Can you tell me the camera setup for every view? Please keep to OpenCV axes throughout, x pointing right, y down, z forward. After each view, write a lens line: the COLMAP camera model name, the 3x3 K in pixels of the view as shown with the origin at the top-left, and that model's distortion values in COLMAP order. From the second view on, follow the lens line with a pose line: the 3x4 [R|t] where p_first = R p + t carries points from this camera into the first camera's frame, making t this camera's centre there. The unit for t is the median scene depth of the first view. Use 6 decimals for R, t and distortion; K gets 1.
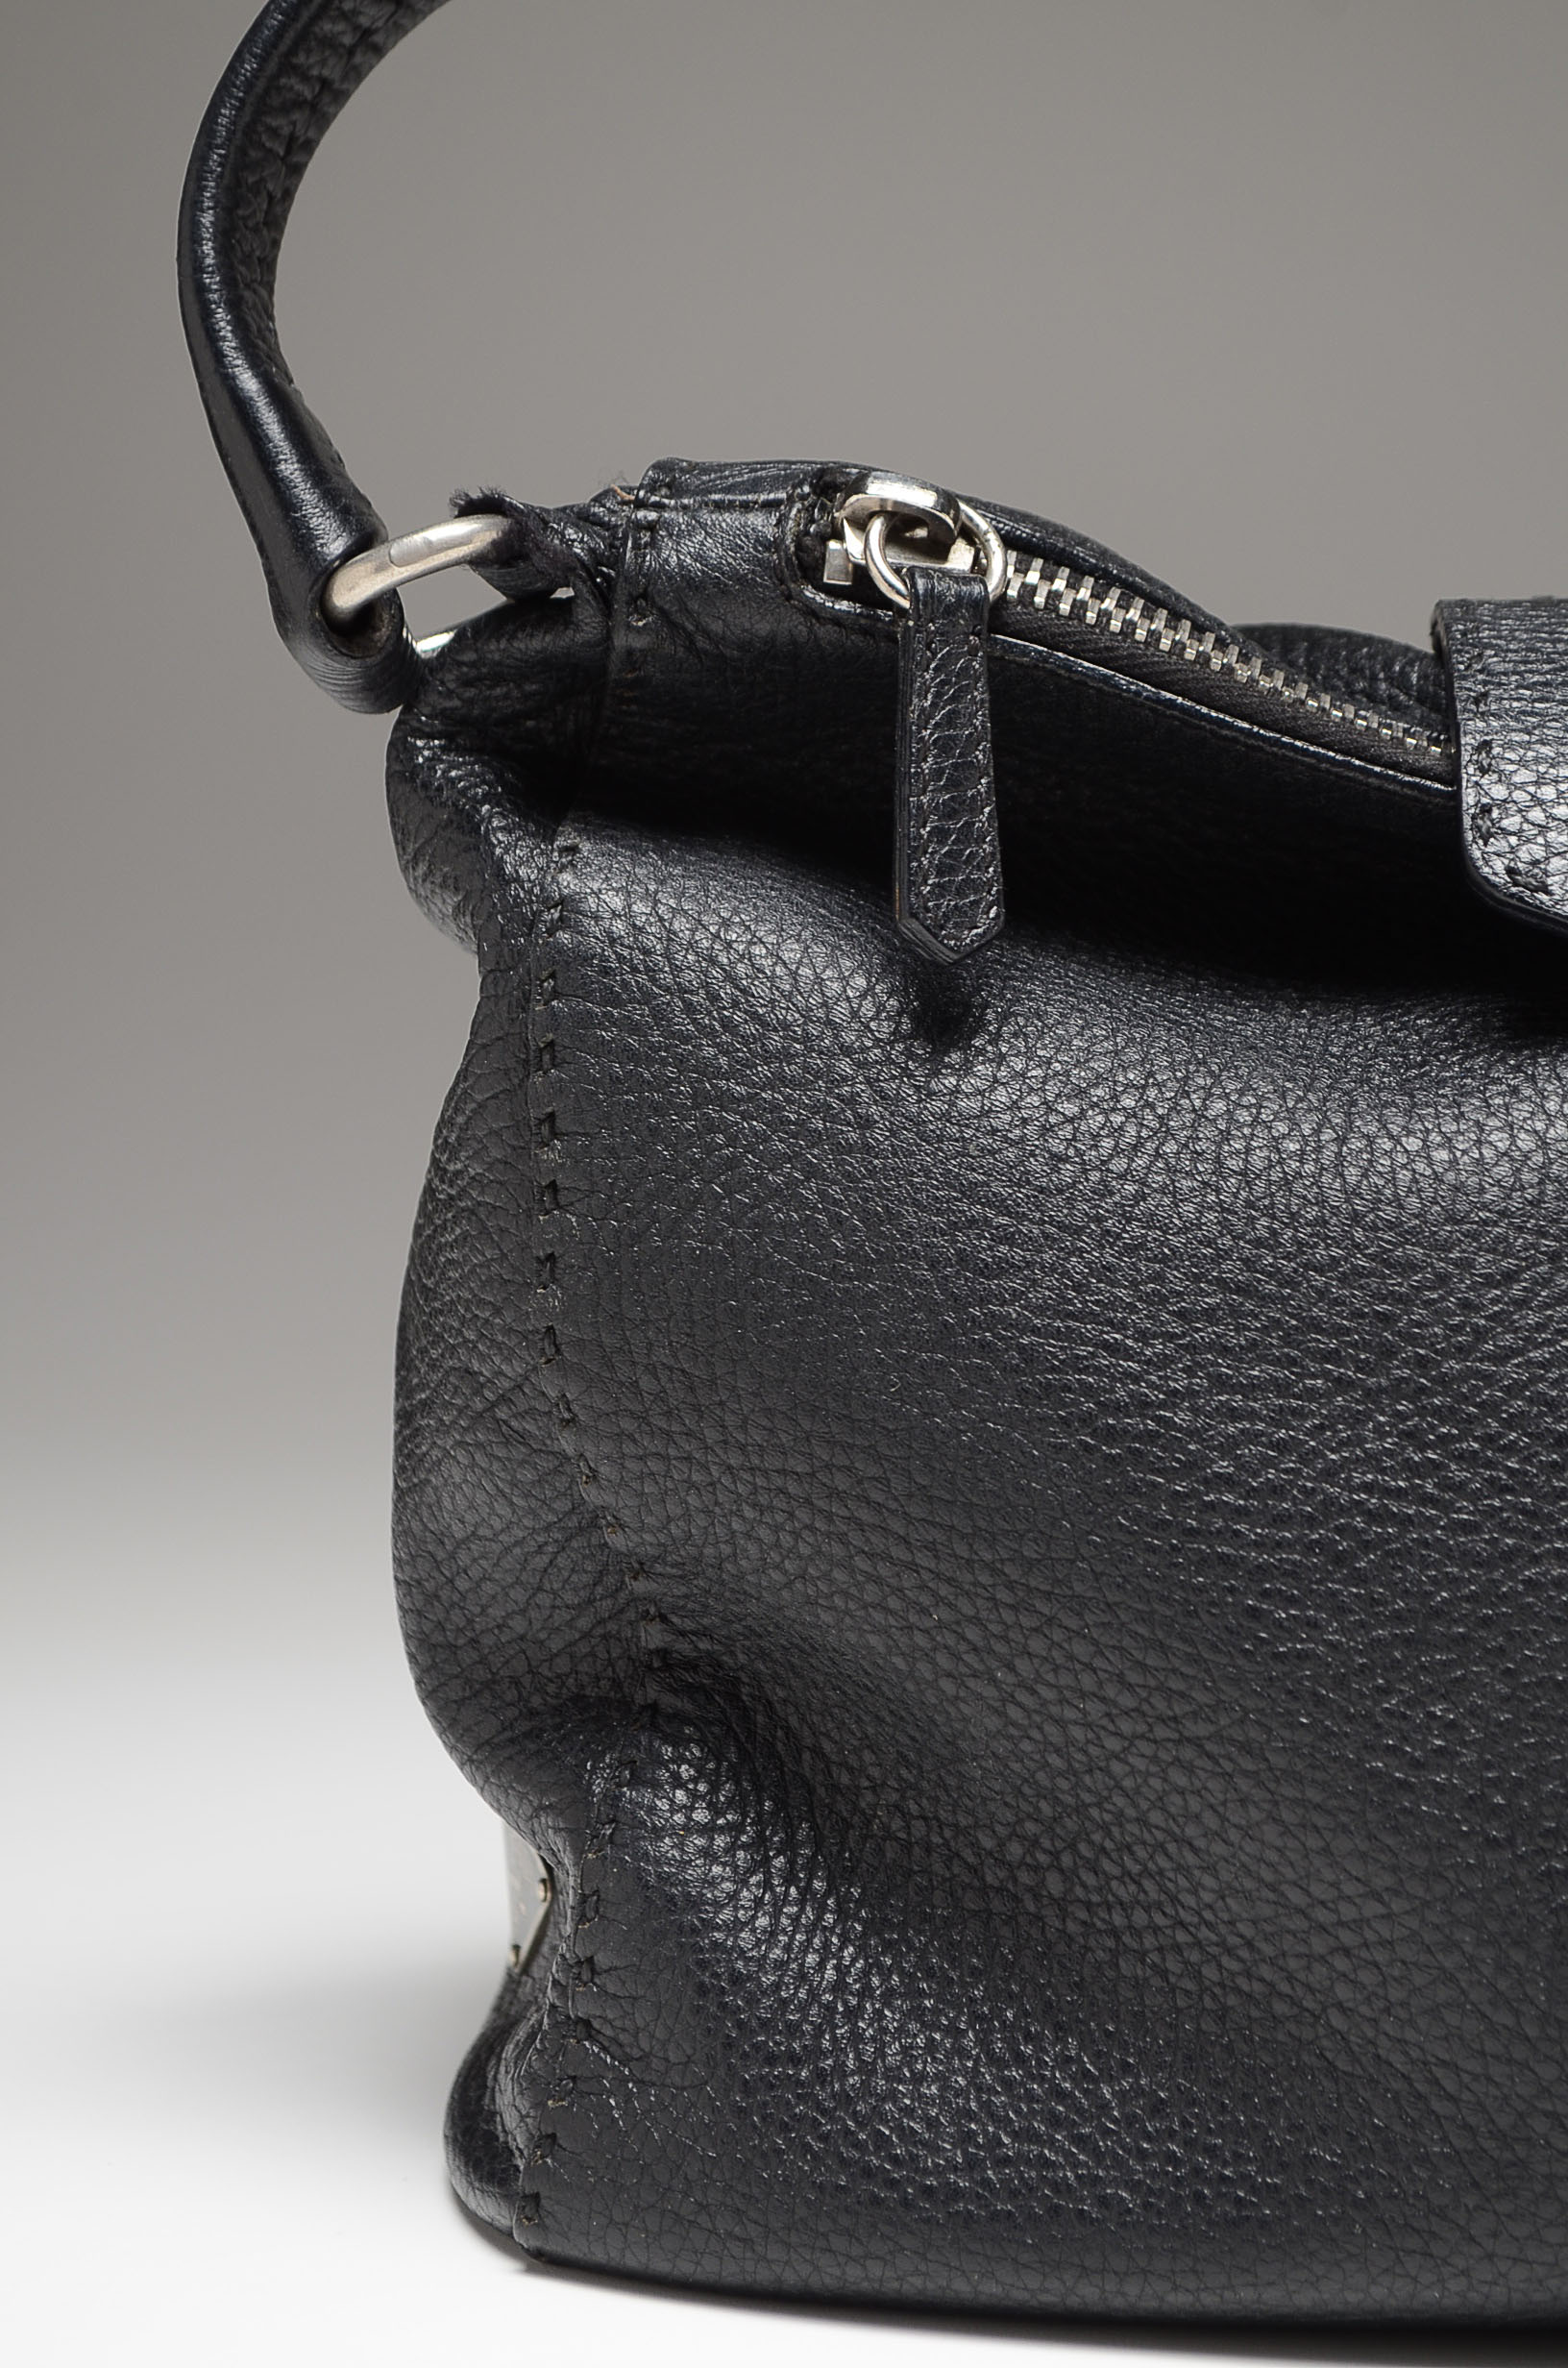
lens RADIAL K [[4919.2, 0, 784.0], [0, 4919.2, 1184.0], [0, 0, 1]] dist [0.031470, 0.061192]
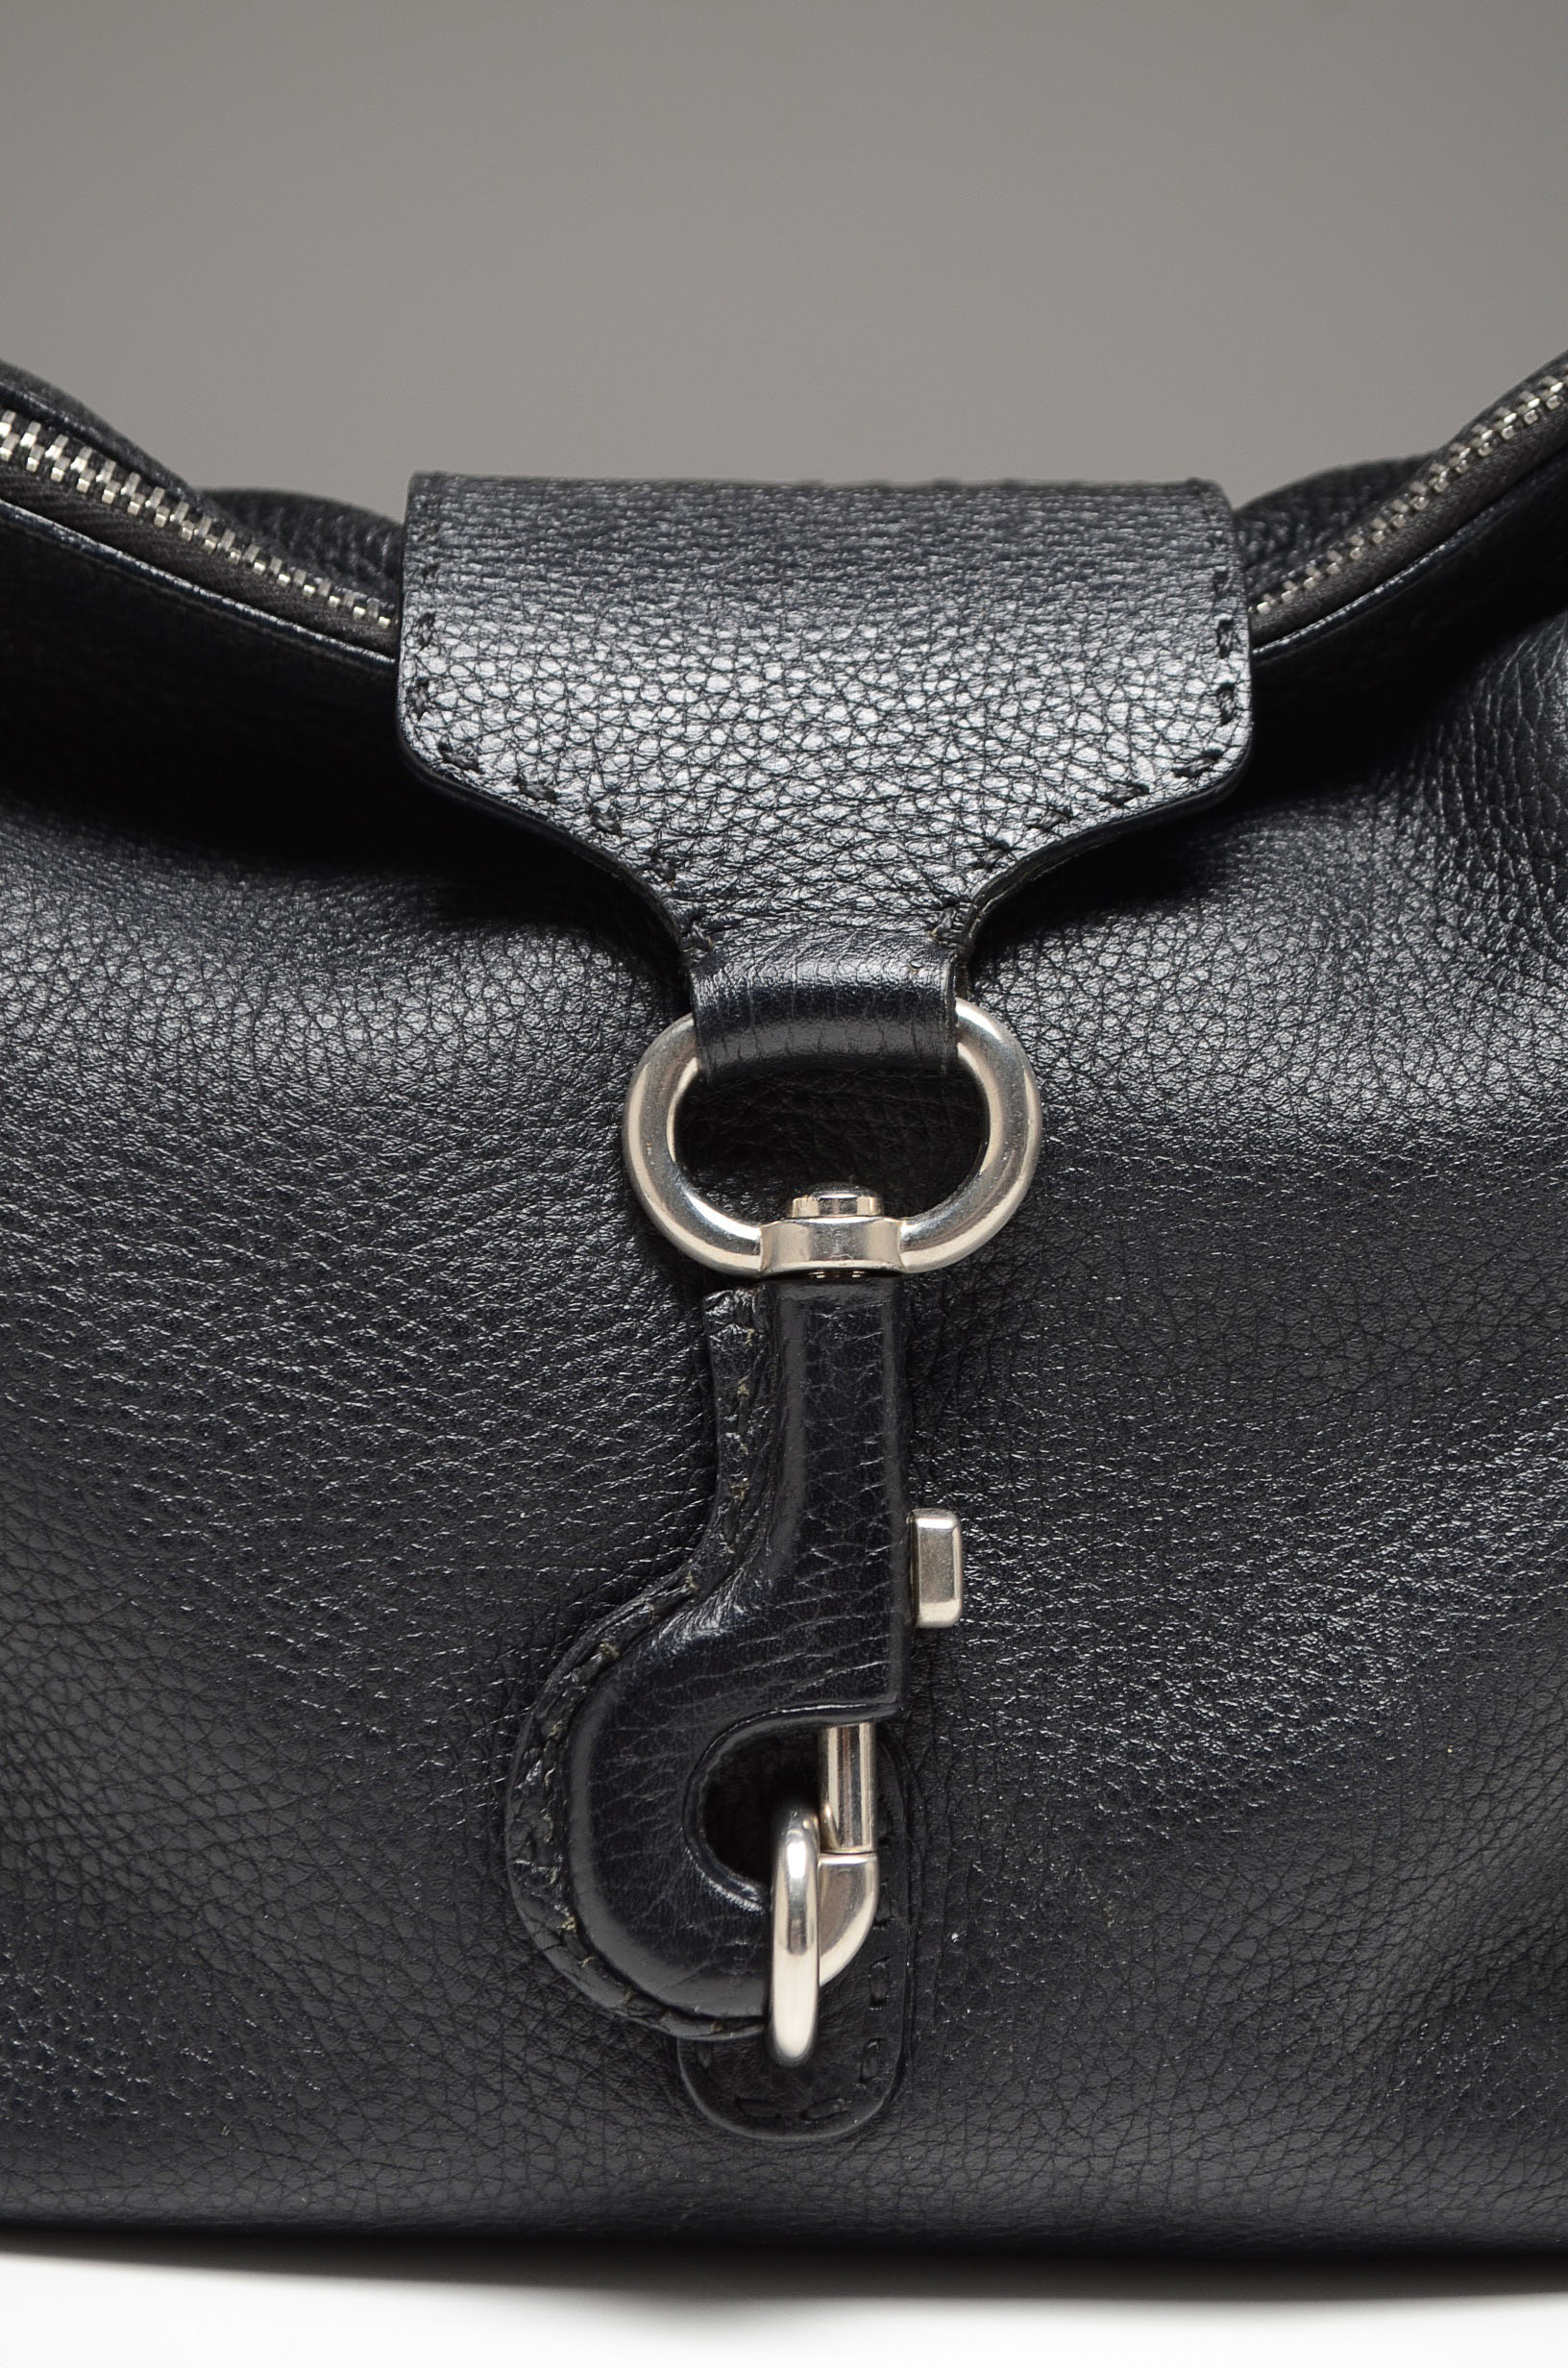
lens RADIAL K [[4919.2, 0, 784.0], [0, 4919.2, 1184.0], [0, 0, 1]] dist [0.031470, 0.061192]
pose [[0.992739, 0.040516, 0.113261, 0.108011], [-0.041800, 0.999086, 0.008982, 0.011402], [-0.112794, -0.013651, 0.993525, 0.021789]]
